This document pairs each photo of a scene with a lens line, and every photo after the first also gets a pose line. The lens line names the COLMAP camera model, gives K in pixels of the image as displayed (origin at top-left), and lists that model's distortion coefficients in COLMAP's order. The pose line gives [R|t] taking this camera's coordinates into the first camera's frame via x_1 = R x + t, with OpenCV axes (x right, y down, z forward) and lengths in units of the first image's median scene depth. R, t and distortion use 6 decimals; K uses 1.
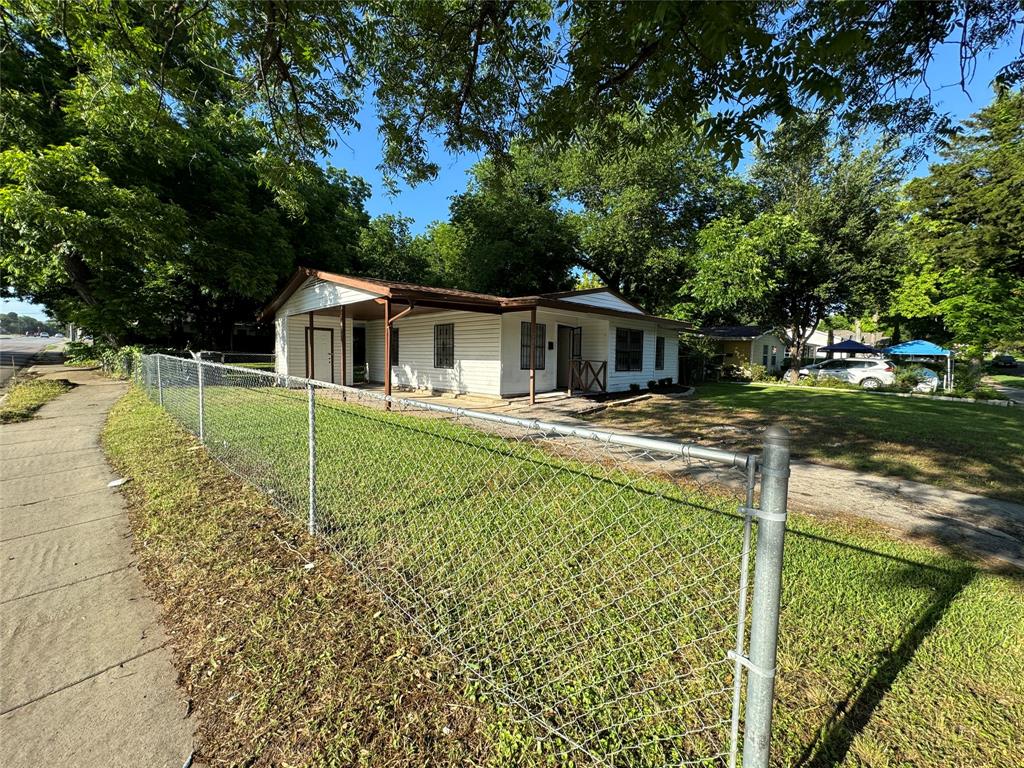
lens RADIAL K [[410.5, 0, 512.8], [0, 410.5, 383.5], [0, 0, 1]] dist [0.001269, 0.000150]
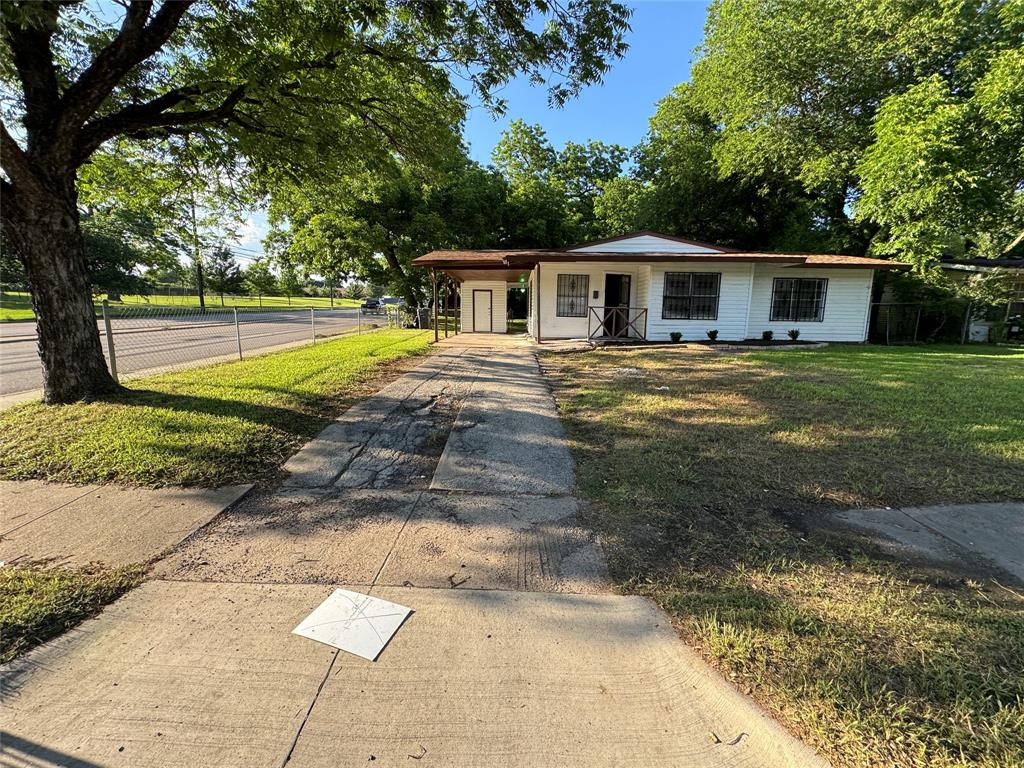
lens RADIAL K [[410.5, 0, 510.7], [0, 410.5, 382.4], [0, 0, 1]] dist [0.001269, 0.000150]
pose [[0.703629, 0.104235, -0.702881, 0.685474], [-0.043883, 0.993668, 0.103428, 0.032594], [0.709211, -0.041930, 0.703748, 0.071970]]
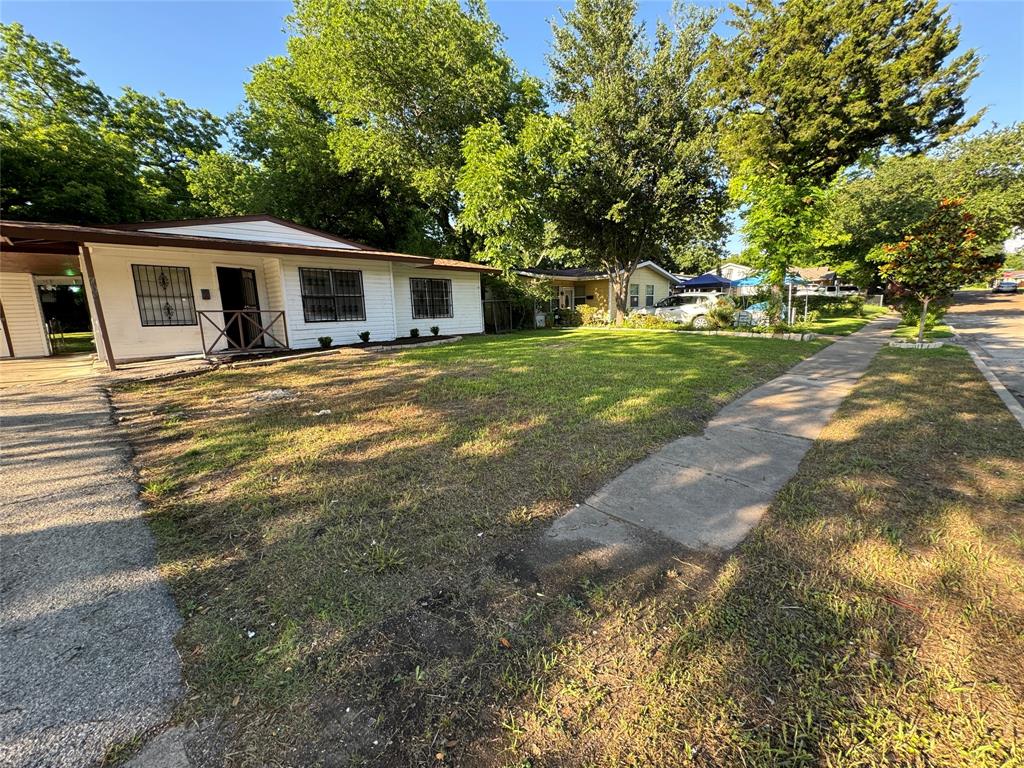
lens RADIAL K [[410.5, 0, 512.1], [0, 410.5, 381.3], [0, 0, 1]] dist [0.001269, 0.000150]
pose [[0.998518, -0.052850, 0.012974, 0.640029], [0.051230, 0.993311, 0.103488, 0.021825], [-0.018356, -0.102670, 0.994546, 0.169567]]
